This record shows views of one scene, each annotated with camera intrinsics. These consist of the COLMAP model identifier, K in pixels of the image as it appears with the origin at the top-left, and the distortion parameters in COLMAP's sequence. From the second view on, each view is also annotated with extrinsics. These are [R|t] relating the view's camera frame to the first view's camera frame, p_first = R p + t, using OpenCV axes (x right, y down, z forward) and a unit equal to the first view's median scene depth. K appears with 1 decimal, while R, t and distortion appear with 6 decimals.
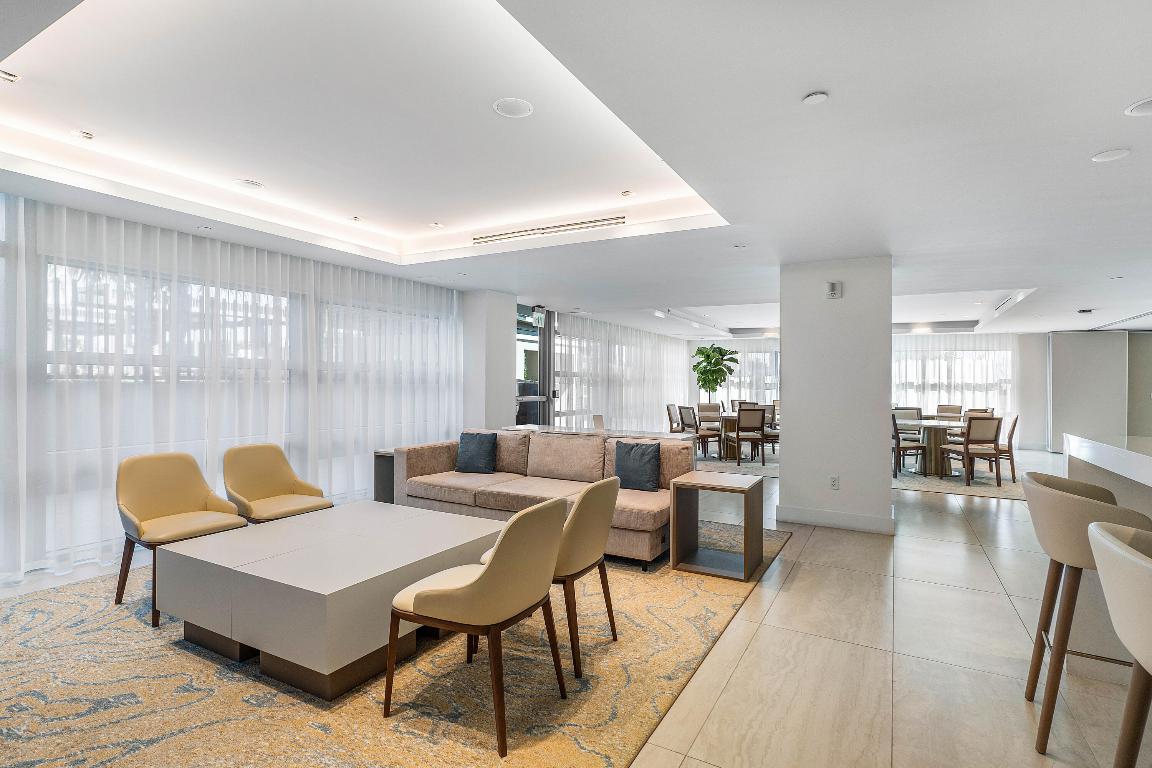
lens RADIAL K [[573.5, 0, 554.4], [0, 573.5, 390.3], [0, 0, 1]] dist [-0.001825, -0.000127]
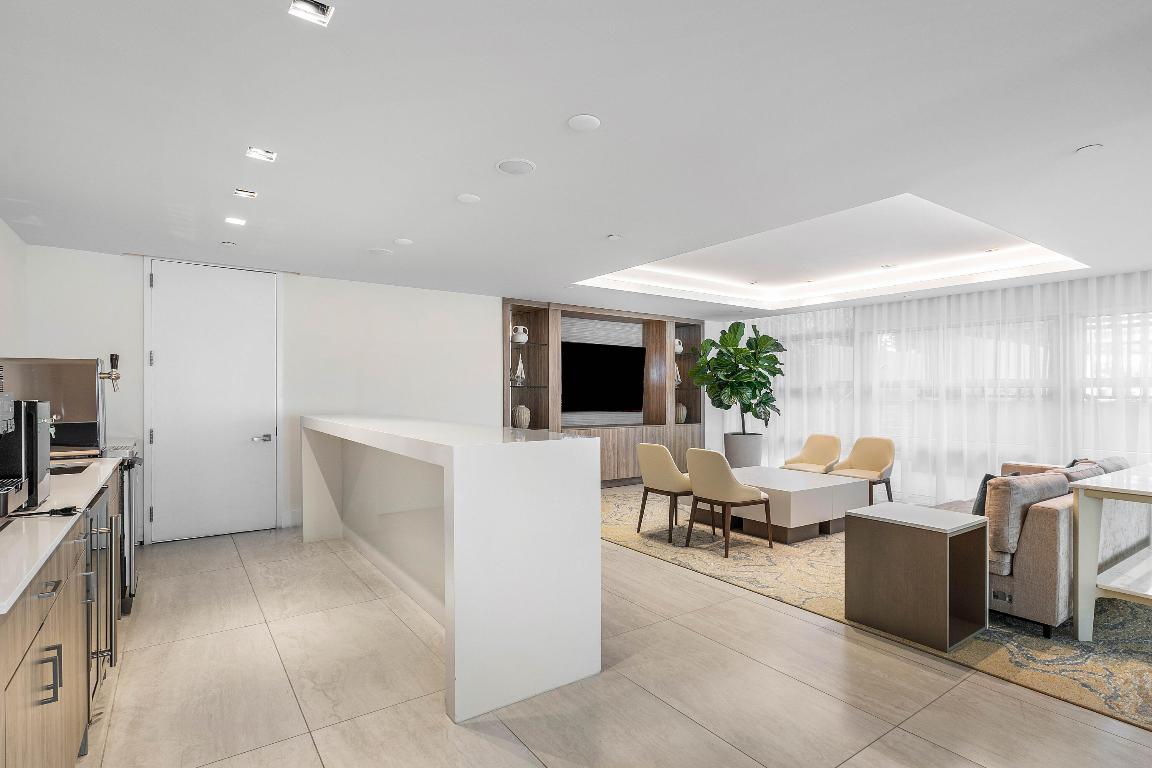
lens RADIAL K [[573.5, 0, 554.4], [0, 573.5, 390.3], [0, 0, 1]] dist [-0.001825, -0.000127]
pose [[-0.440490, -0.001017, -0.897757, 1.611382], [-0.012039, 0.999916, 0.004775, -0.021485], [0.897677, 0.012912, -0.440466, 1.185411]]
